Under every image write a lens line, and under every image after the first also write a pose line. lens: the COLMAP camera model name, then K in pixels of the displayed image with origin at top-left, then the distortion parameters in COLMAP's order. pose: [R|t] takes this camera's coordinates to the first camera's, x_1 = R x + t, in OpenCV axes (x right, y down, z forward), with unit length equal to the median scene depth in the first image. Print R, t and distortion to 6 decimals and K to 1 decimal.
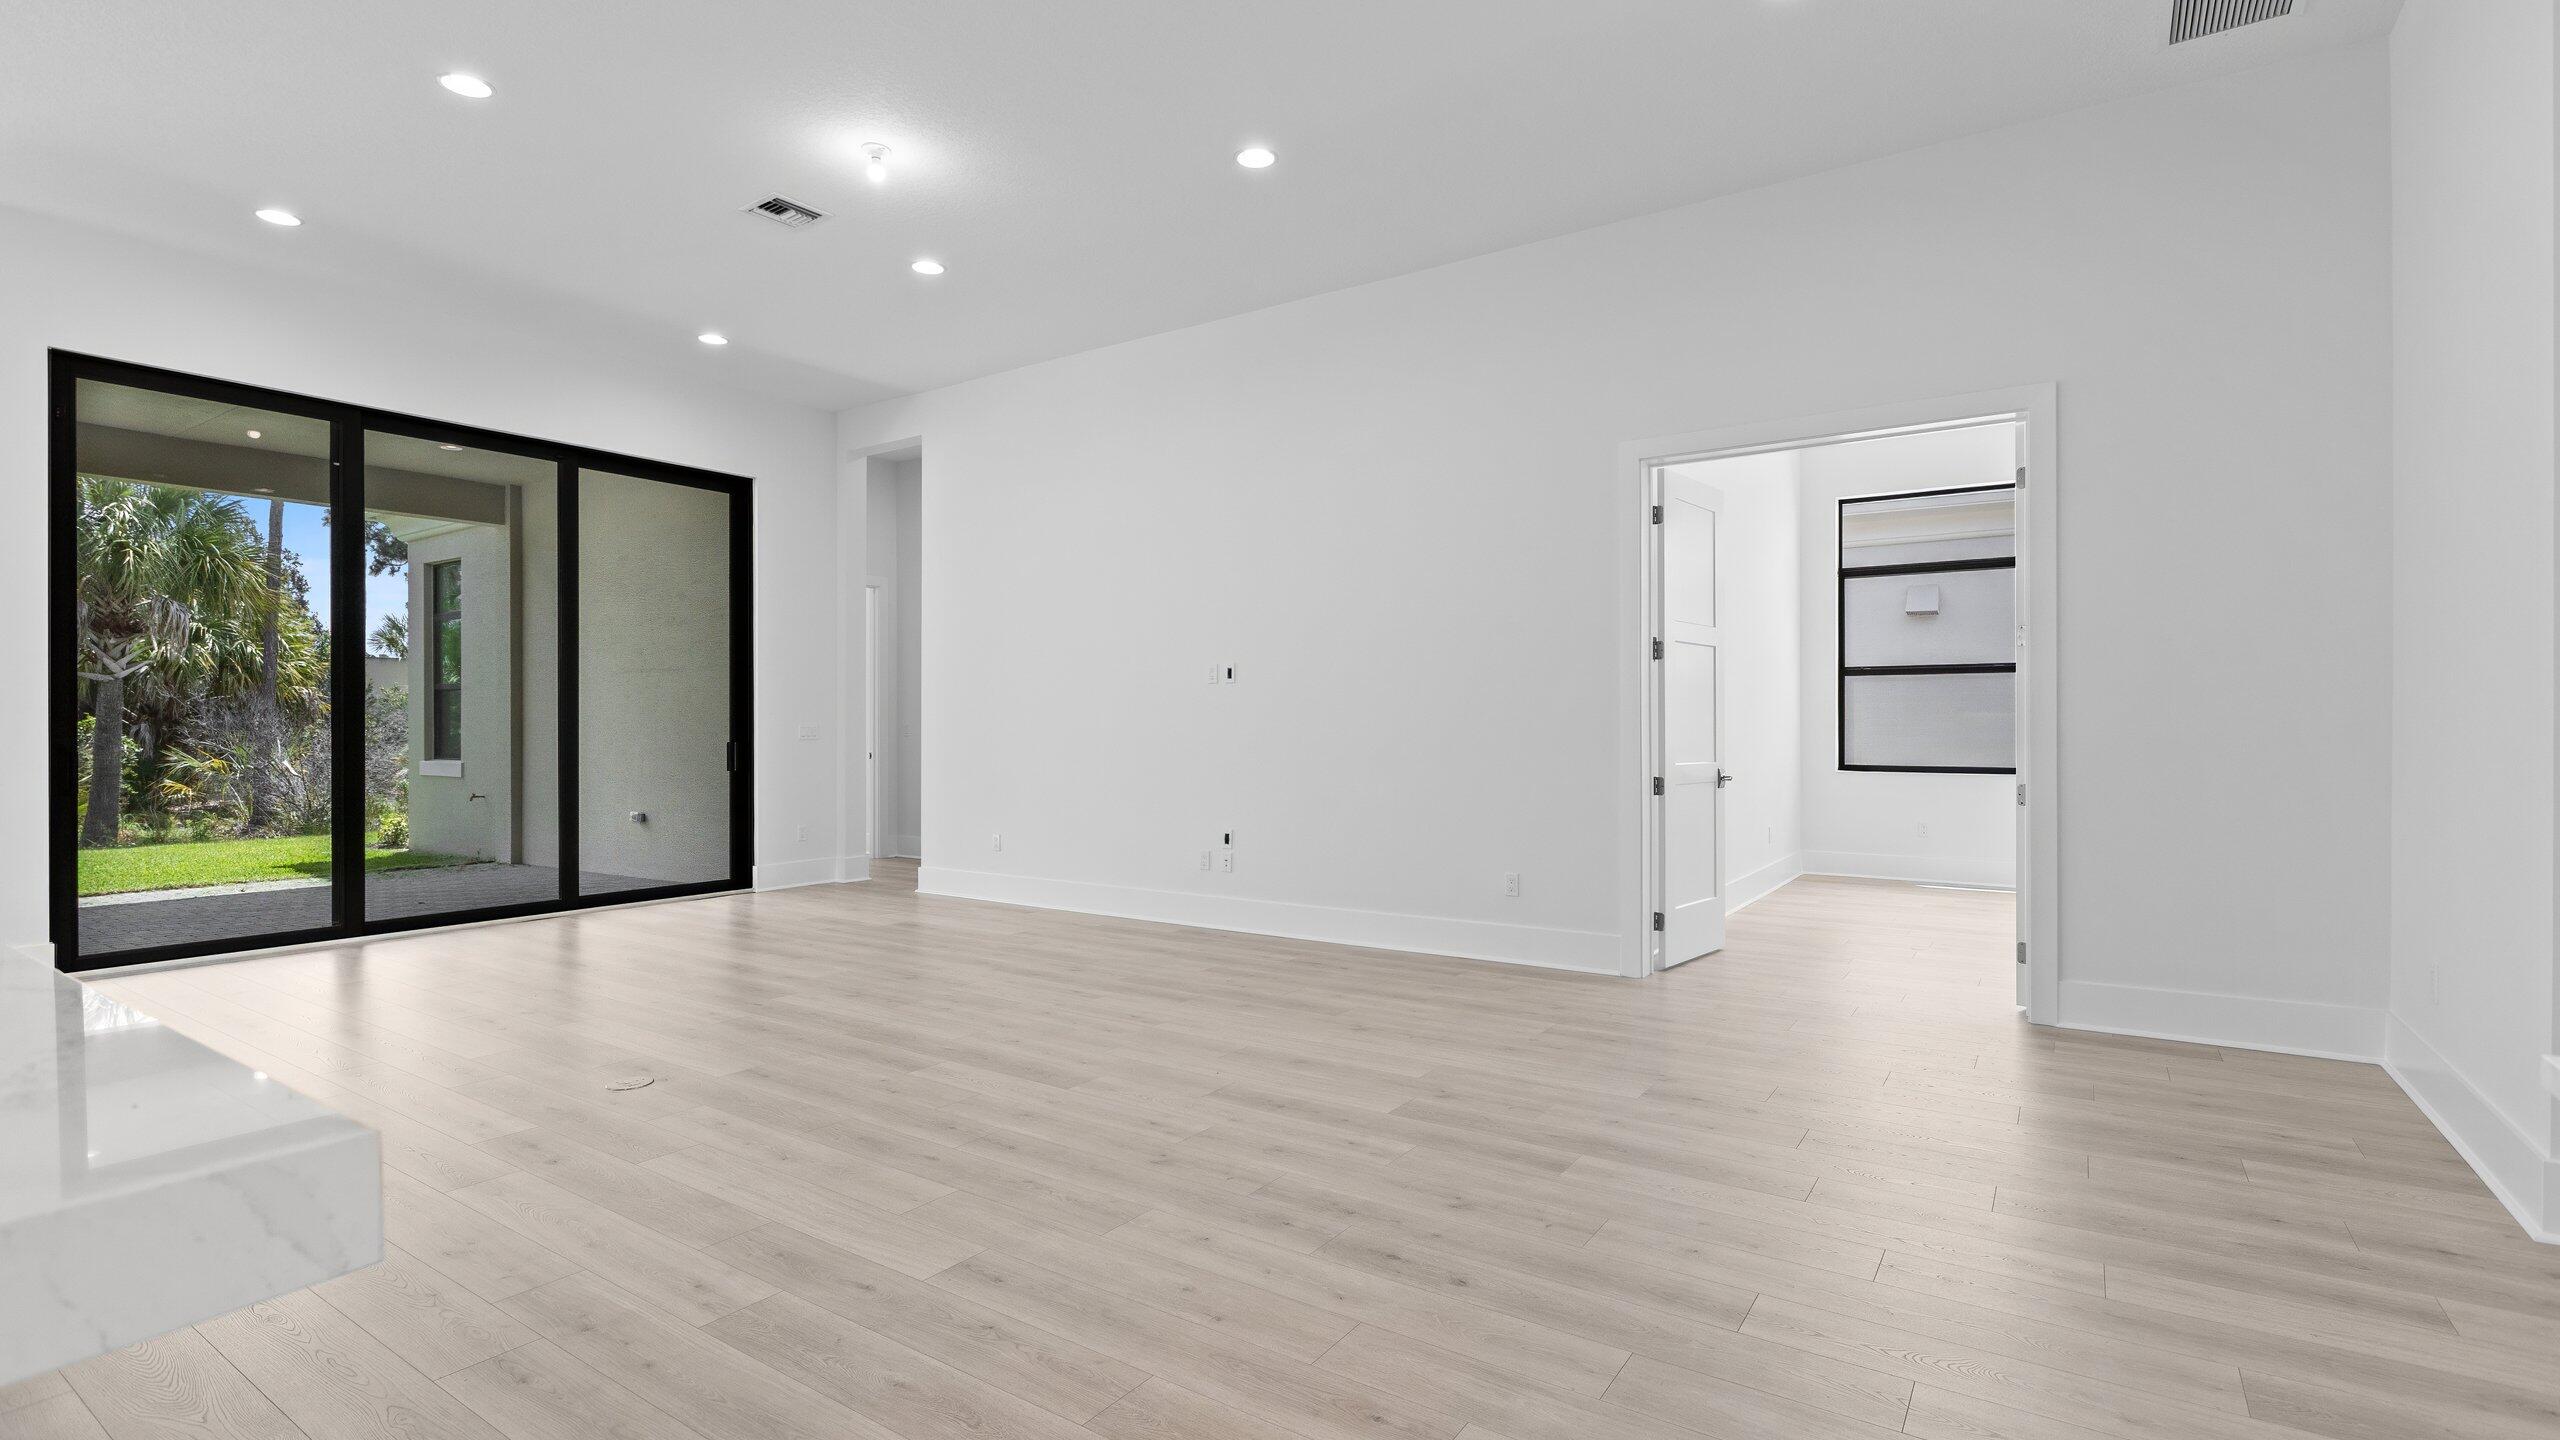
lens RADIAL K [[1180.1, 0, 1279.2], [0, 1180.1, 731.1], [0, 0, 1]] dist [-0.003614, -0.000960]
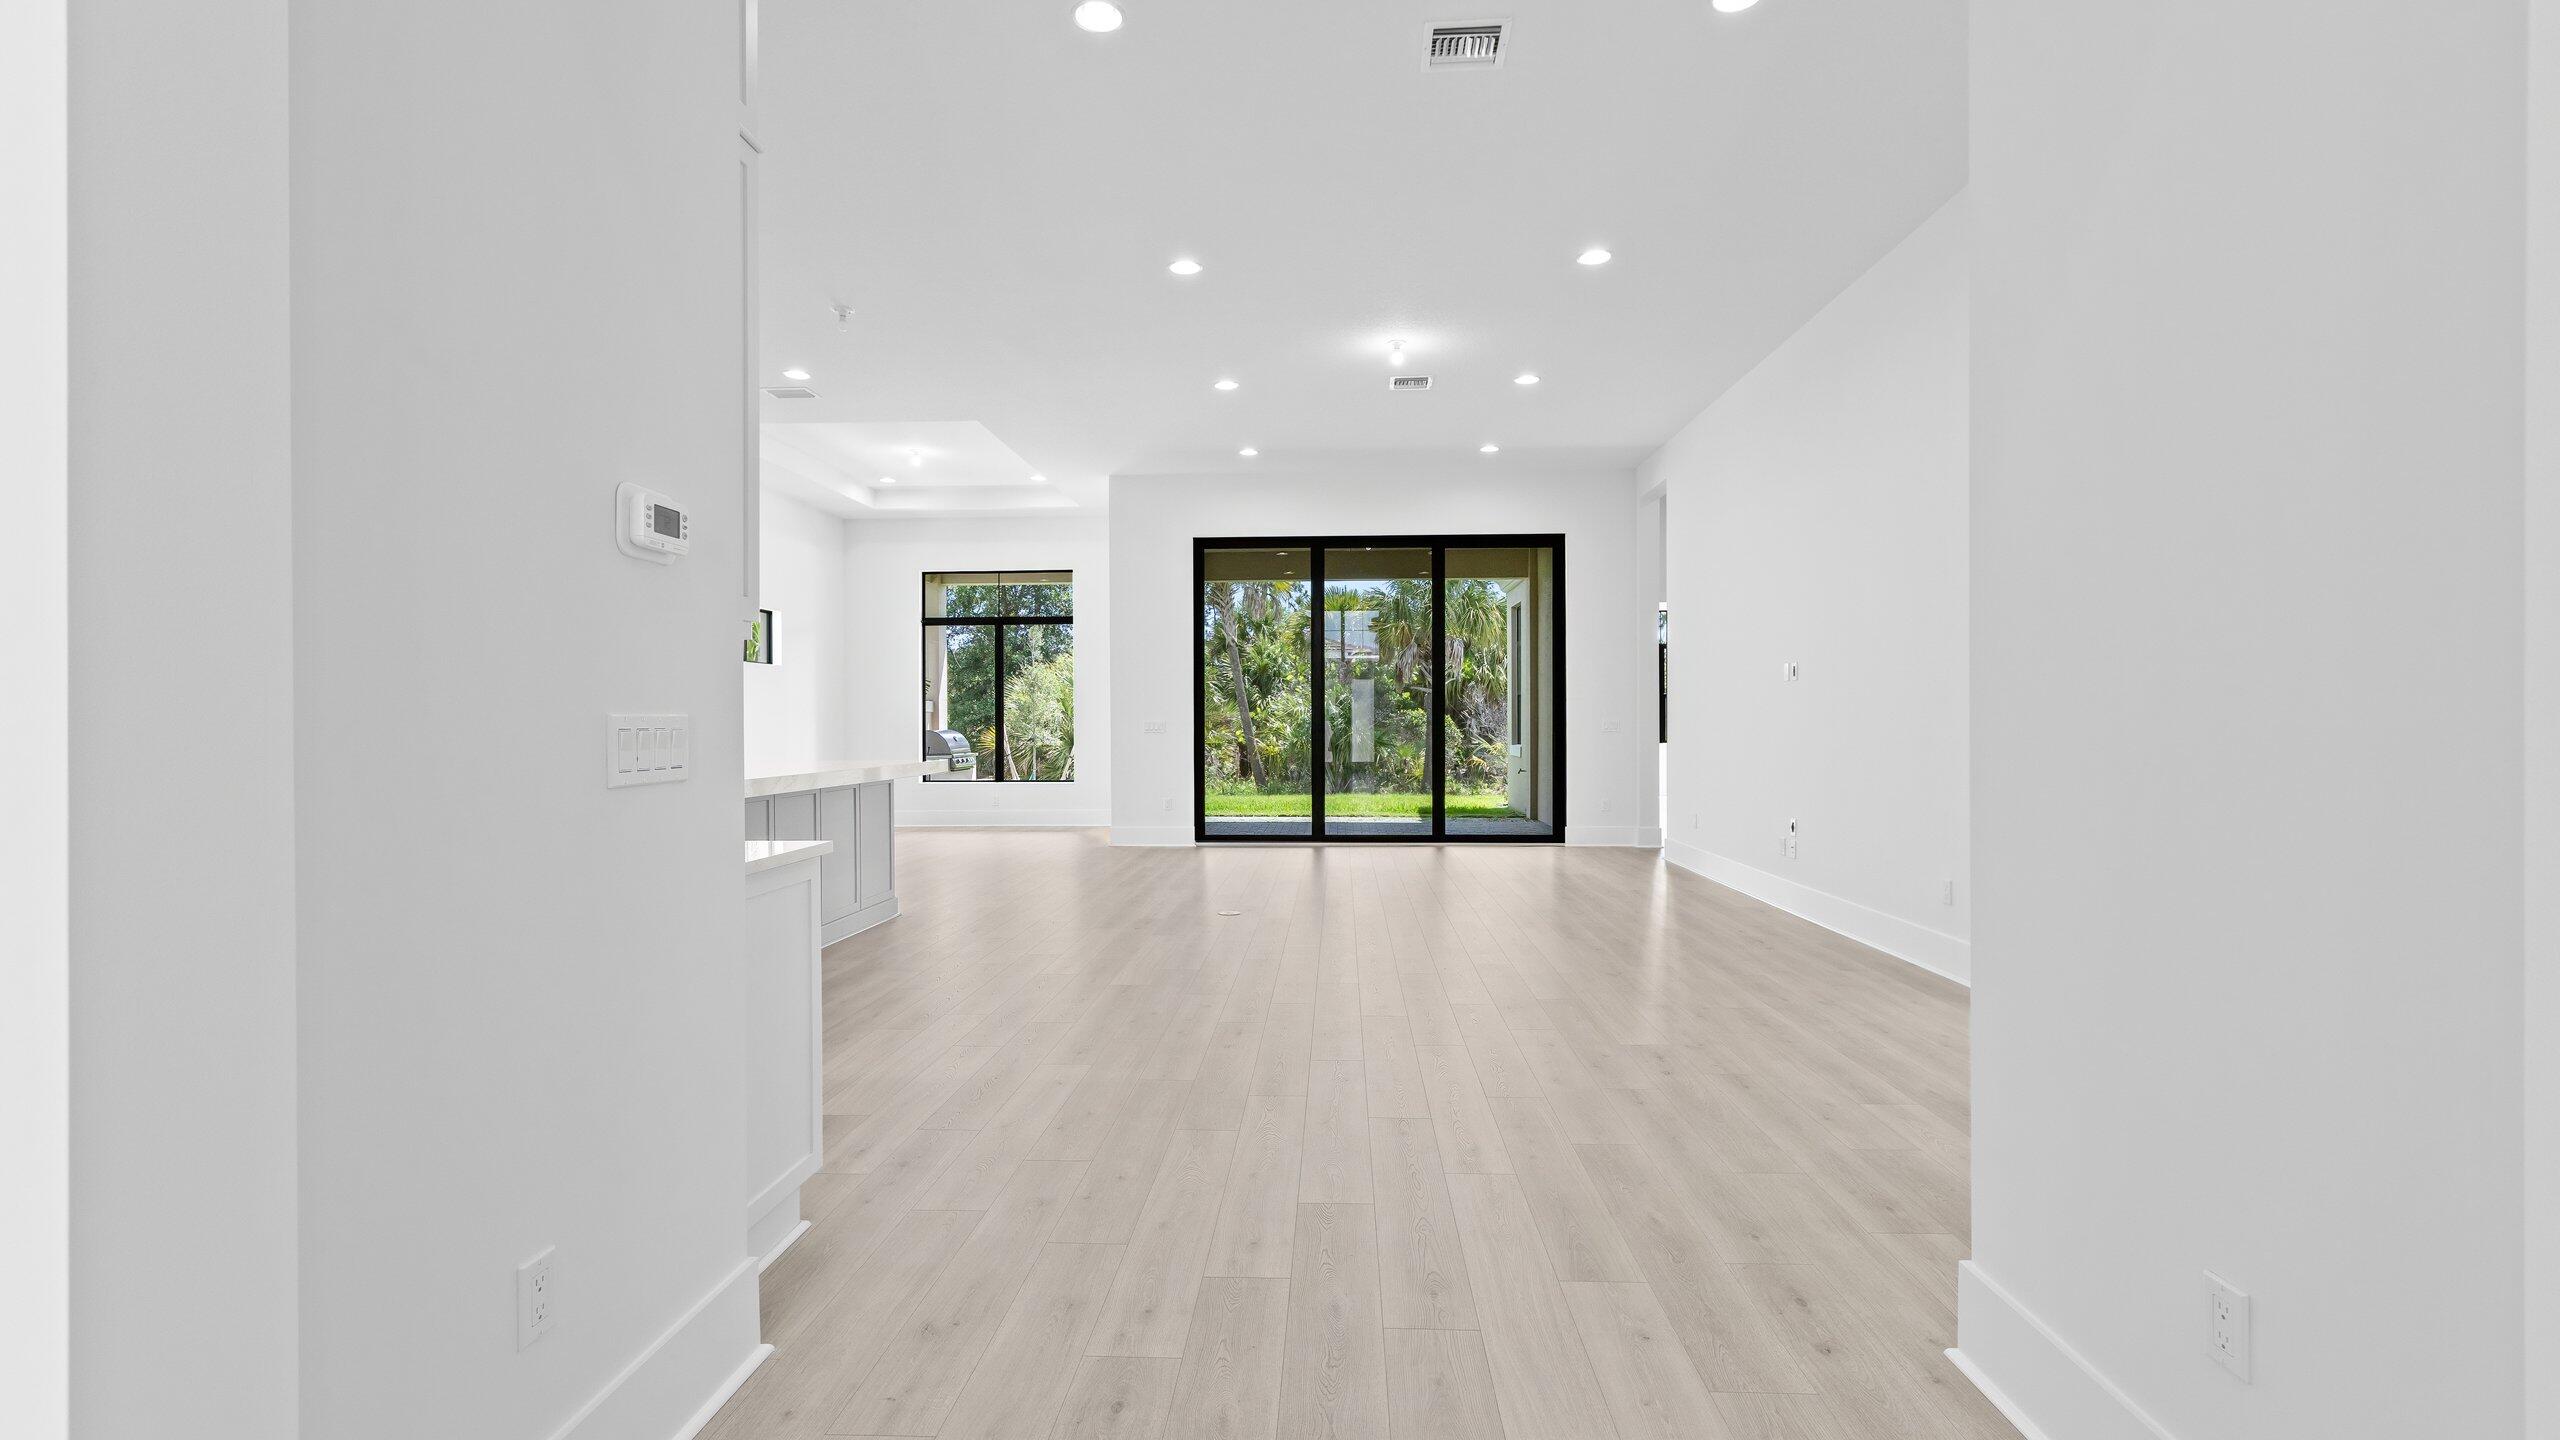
lens RADIAL K [[1143.6, 0, 1280.0], [0, 1143.6, 720.0], [0, 0, 1]] dist [0.001592, 0.000289]
pose [[0.515446, -0.001731, -0.856920, 0.571019], [-0.001738, 0.999994, -0.003065, -0.000530], [0.856920, 0.003069, 0.515440, 0.073284]]
